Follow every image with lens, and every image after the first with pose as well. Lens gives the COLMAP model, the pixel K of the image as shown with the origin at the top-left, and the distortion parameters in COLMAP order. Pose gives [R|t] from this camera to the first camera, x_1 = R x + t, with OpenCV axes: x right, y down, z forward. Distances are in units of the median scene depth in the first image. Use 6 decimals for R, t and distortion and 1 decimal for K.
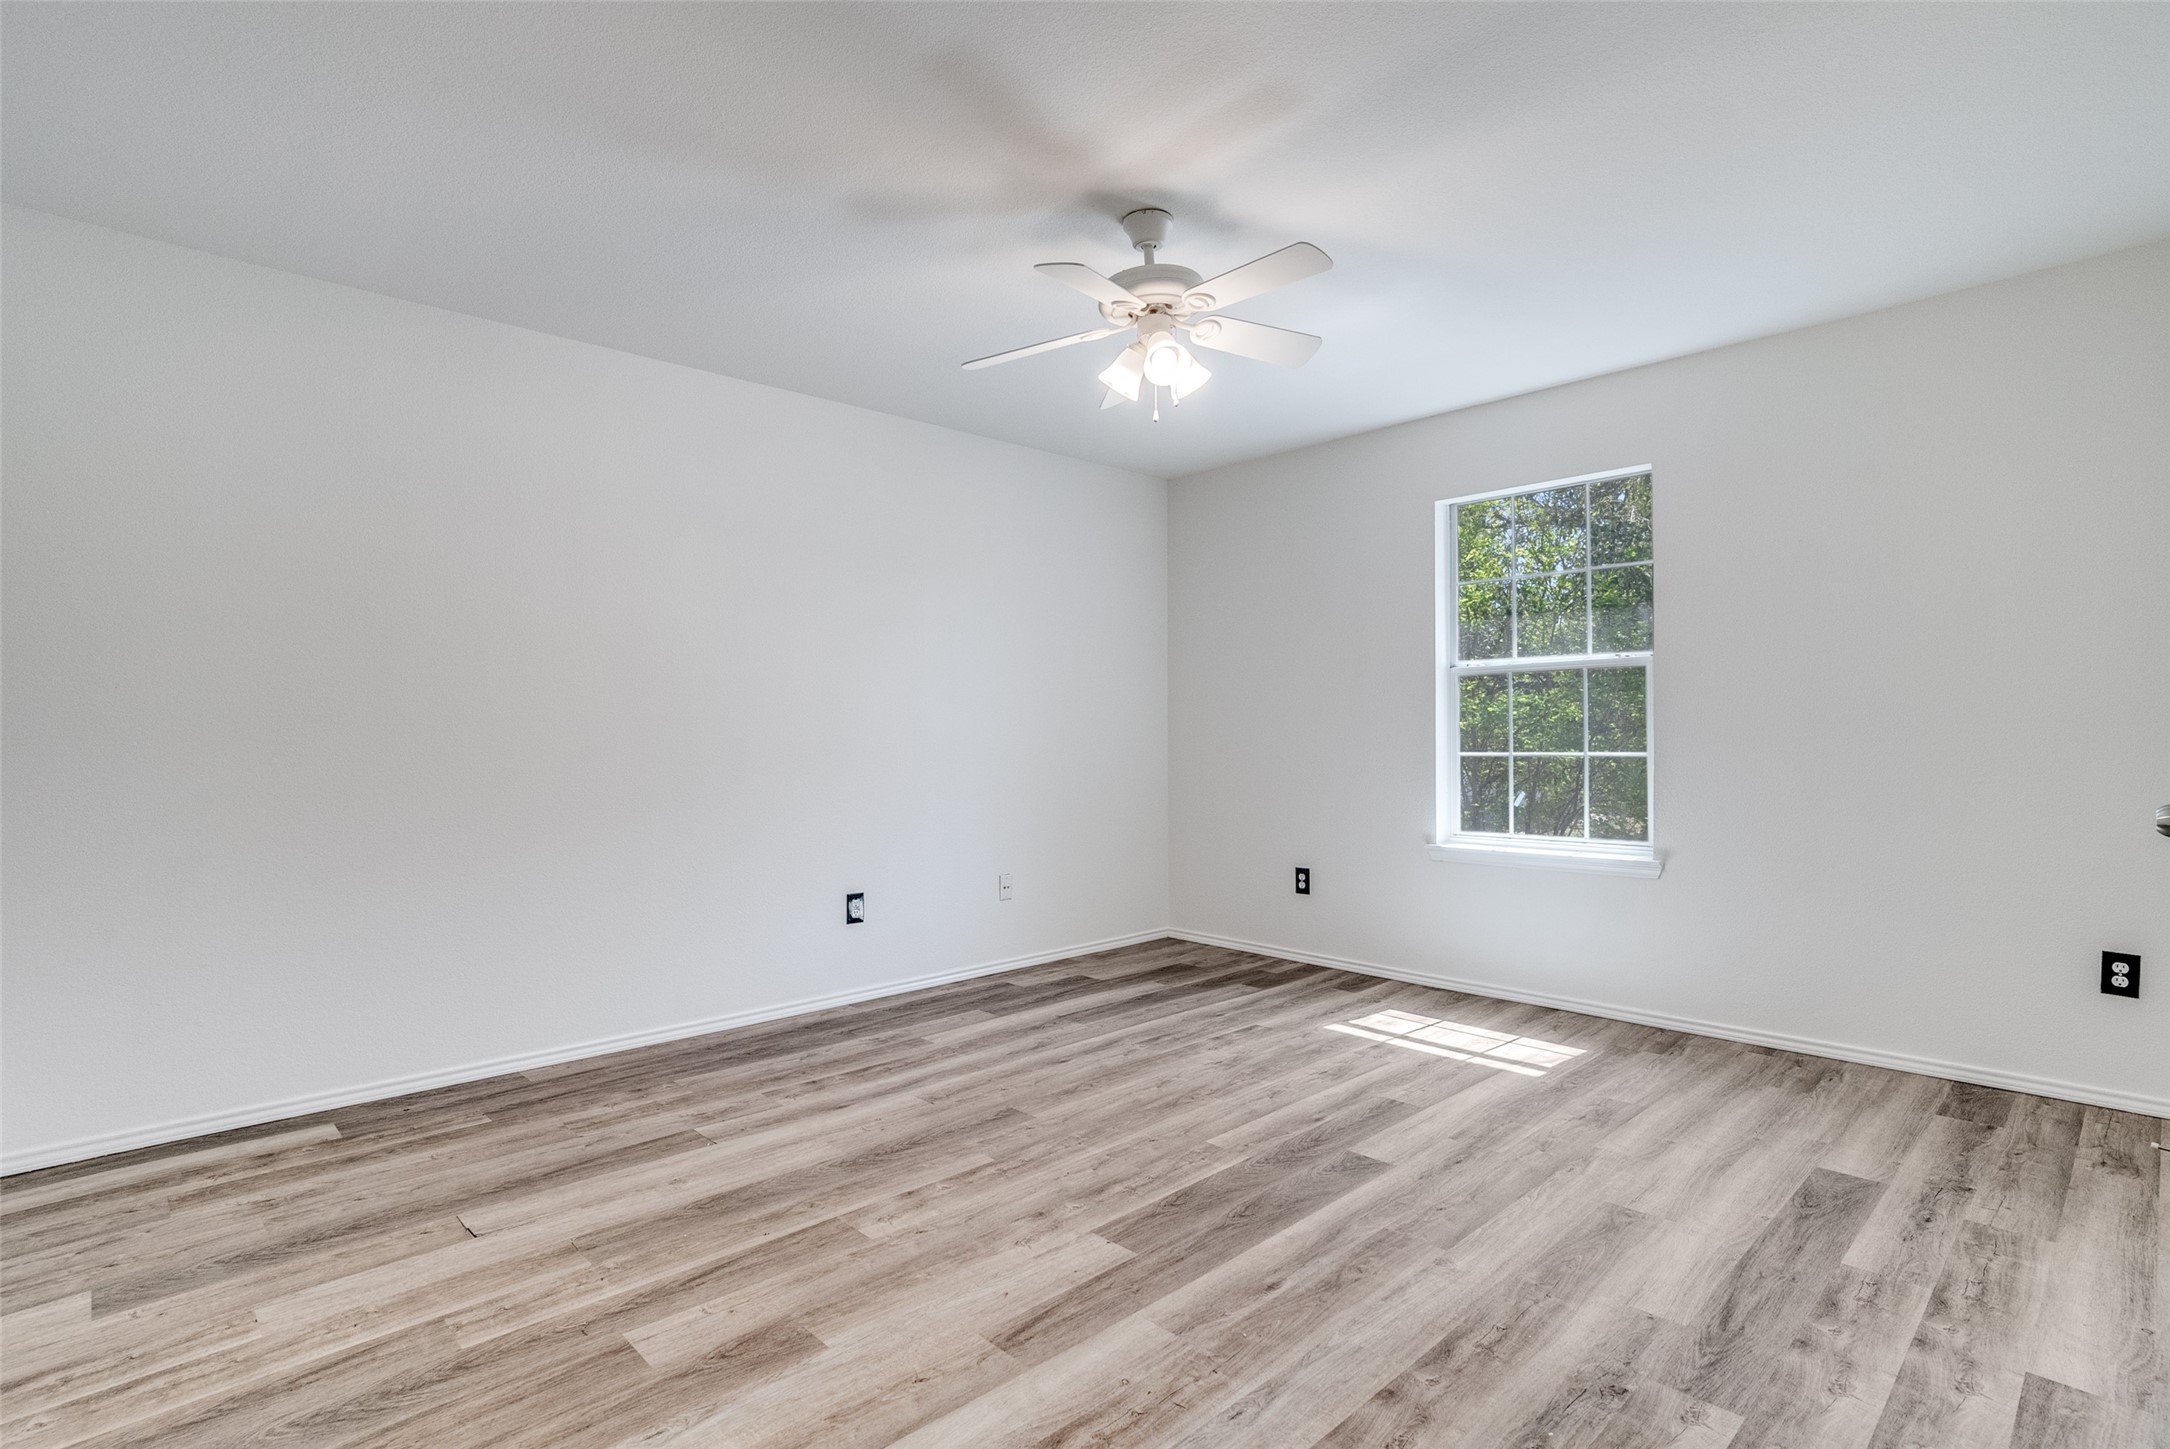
lens RADIAL K [[1041.8, 0, 1085.0], [0, 1041.8, 724.5], [0, 0, 1]] dist [-0.003229, 0.000168]
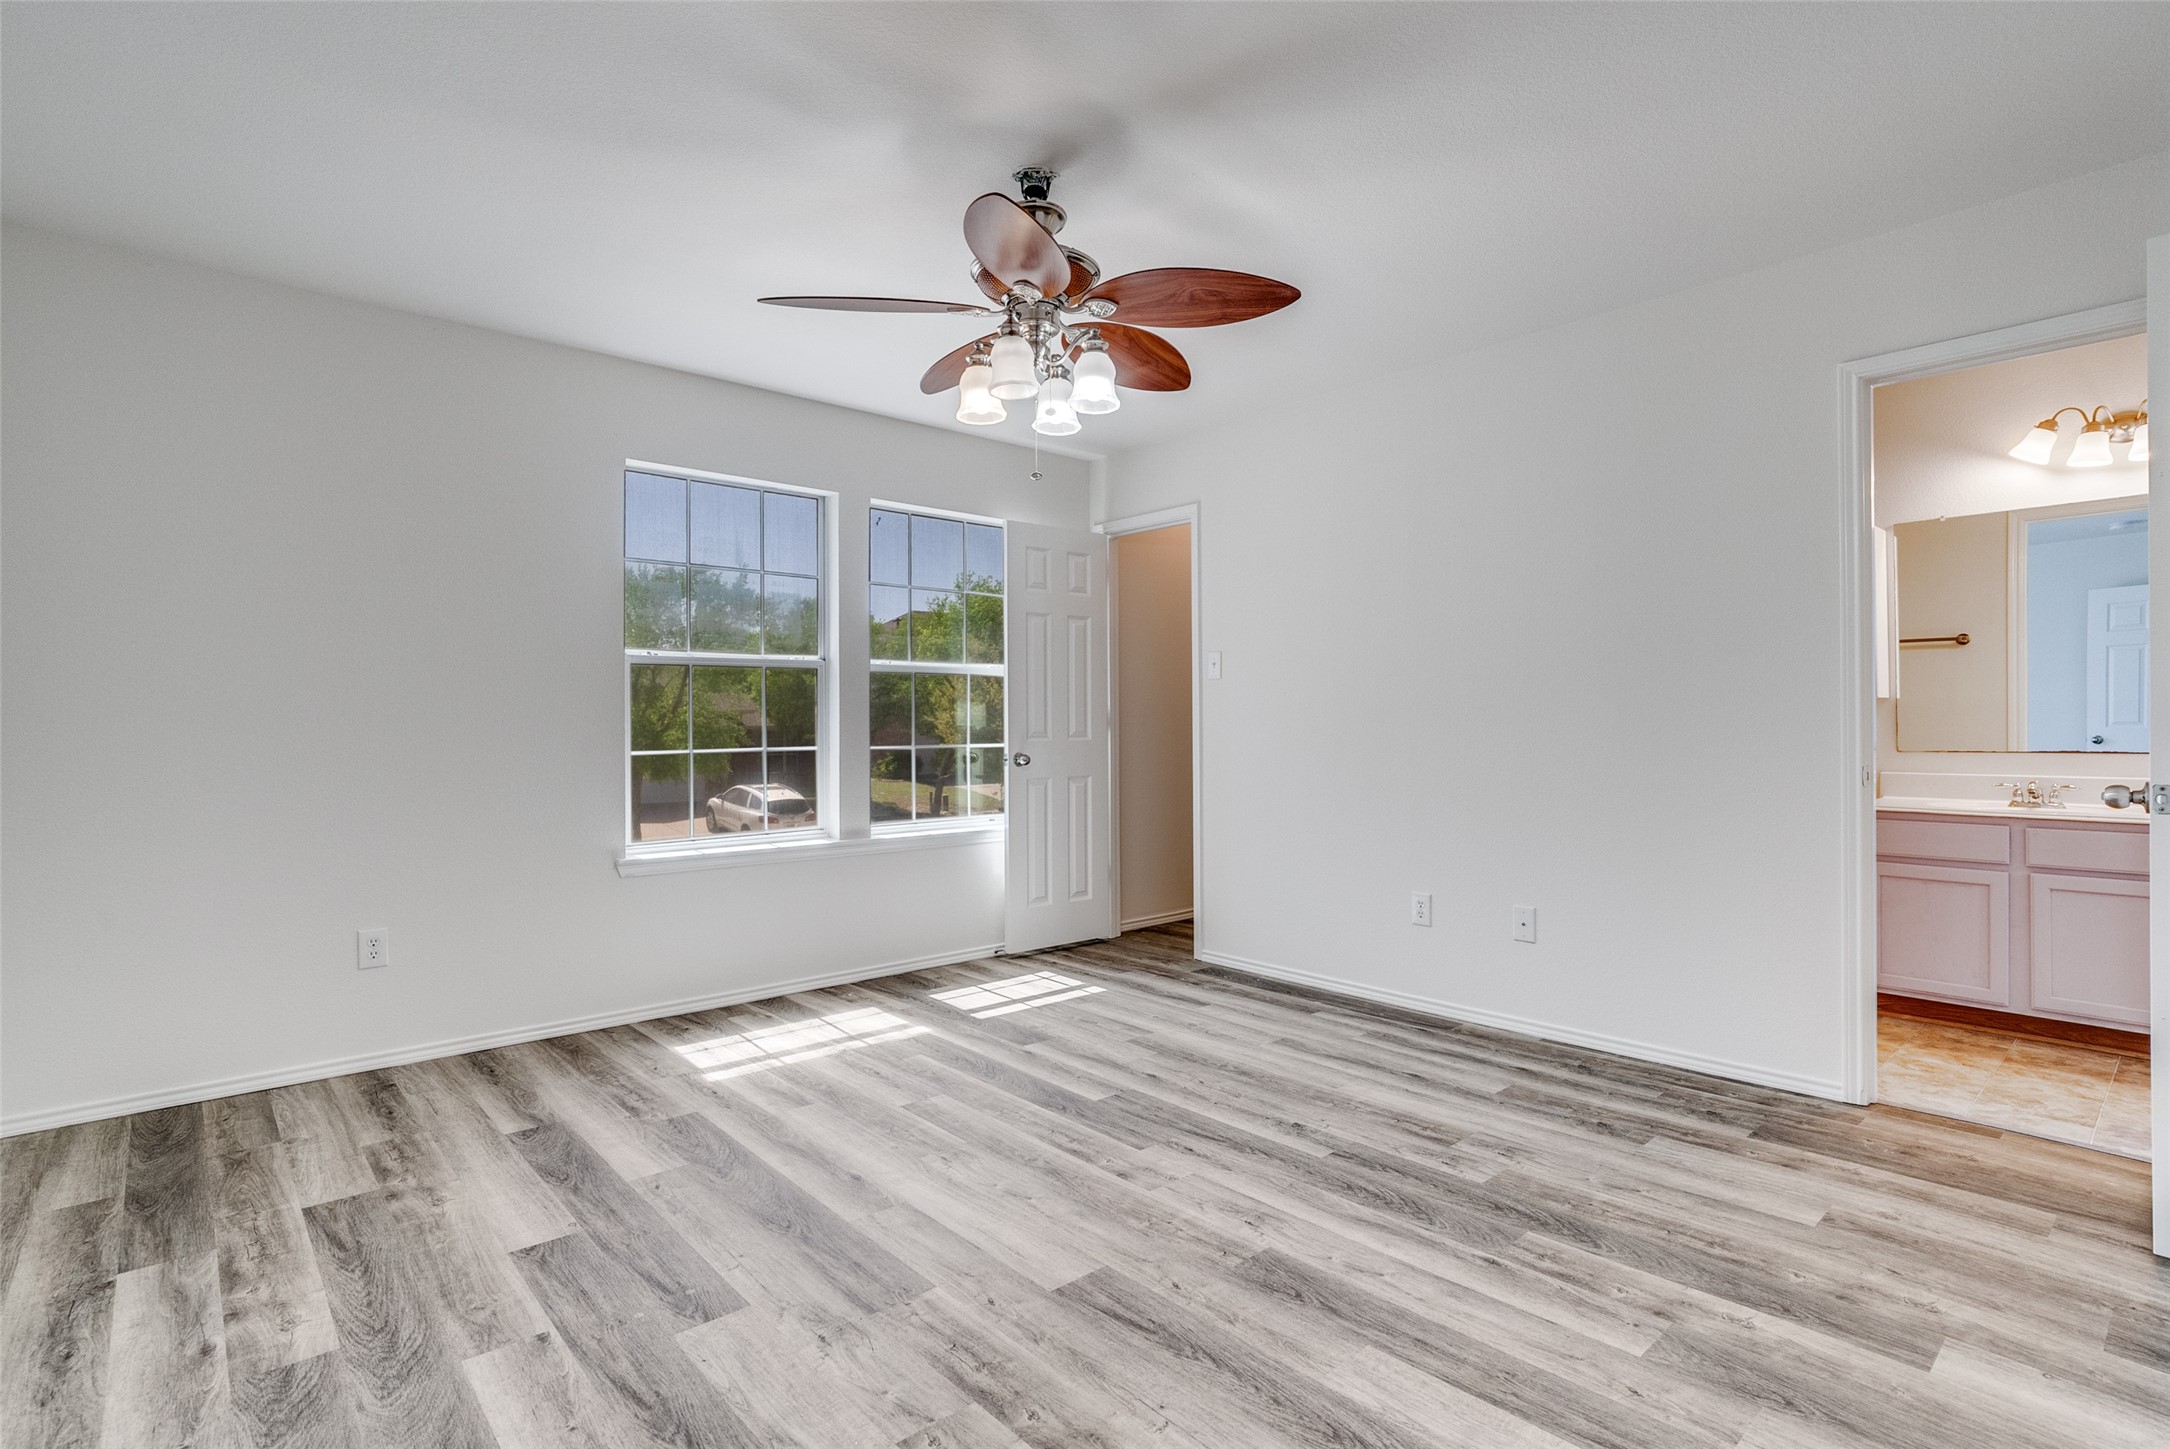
lens RADIAL K [[1044.9, 0, 1085.0], [0, 1044.9, 724.5], [0, 0, 1]] dist [-0.084063, 0.000057]
pose [[0.042851, 0.001547, 0.999080, -0.560277], [-0.001946, 0.999997, -0.001465, 0.003965], [-0.999080, -0.001882, 0.042854, 0.617484]]
